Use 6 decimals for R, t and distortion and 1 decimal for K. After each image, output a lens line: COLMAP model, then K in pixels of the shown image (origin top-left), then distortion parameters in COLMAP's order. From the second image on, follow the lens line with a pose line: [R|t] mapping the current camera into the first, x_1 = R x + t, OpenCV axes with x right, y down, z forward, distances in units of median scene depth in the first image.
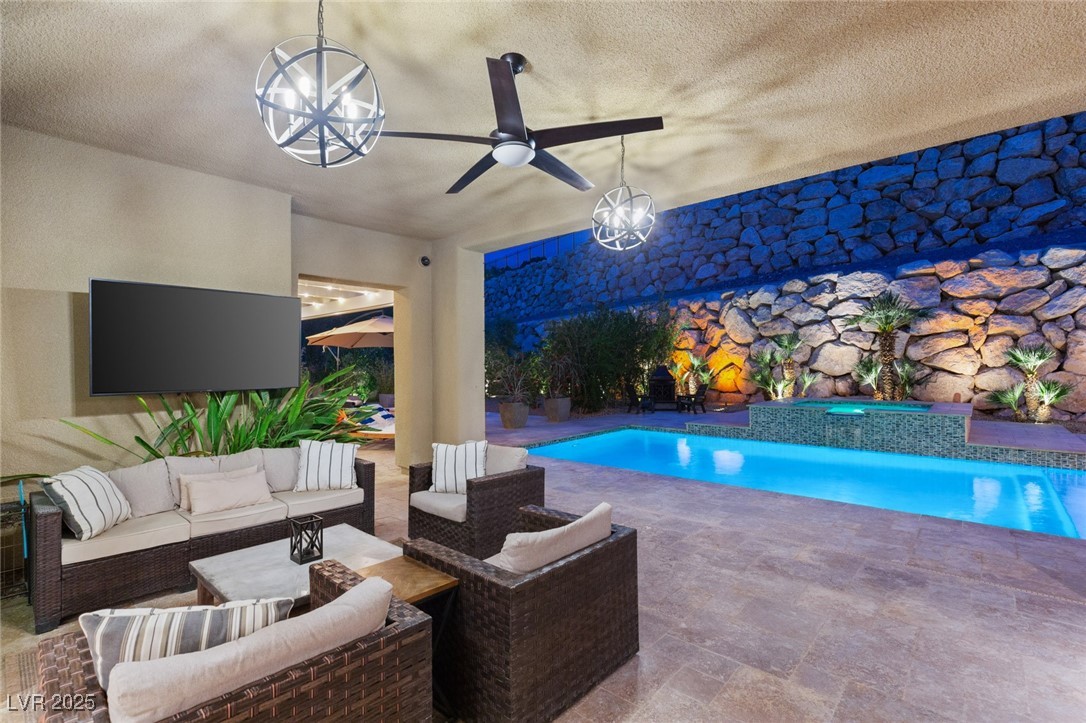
lens RADIAL K [[502.8, 0, 544.0], [0, 502.8, 370.0], [0, 0, 1]] dist [0.003123, -0.001033]
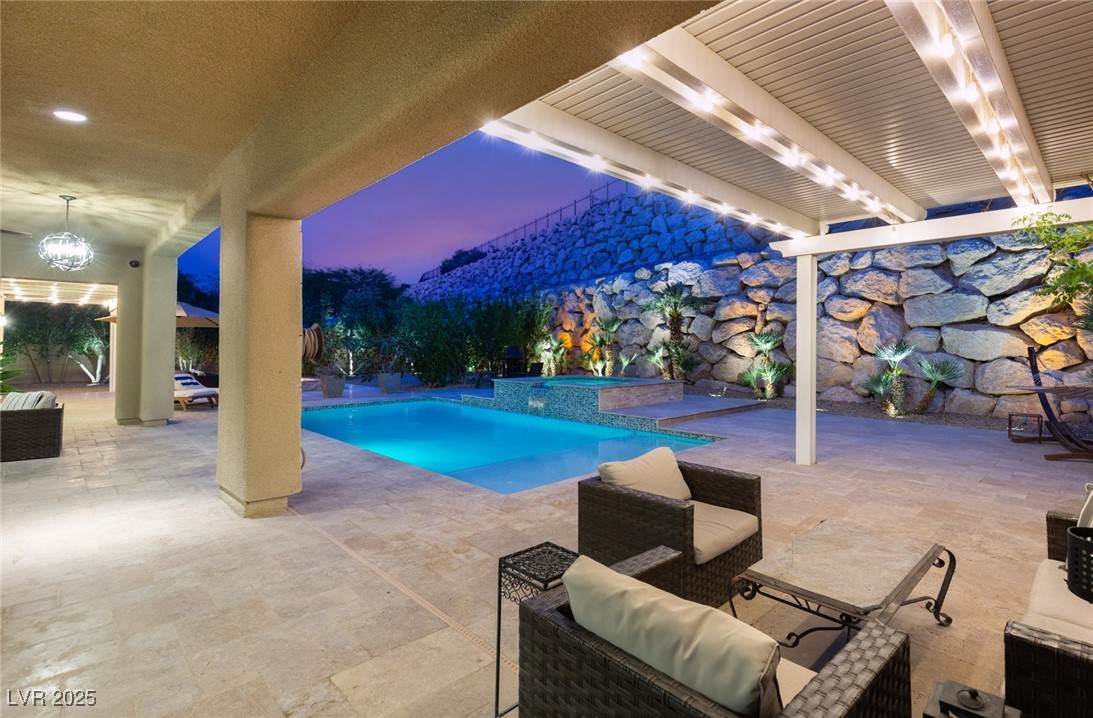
lens RADIAL K [[506.1, 0, 545.0], [0, 506.1, 347.7], [0, 0, 1]] dist [0.003123, -0.001033]
pose [[0.998101, 0.009414, -0.060867, 0.355982], [-0.009596, 0.999950, -0.002694, -0.002144], [0.060839, 0.003273, 0.998142, -0.104573]]
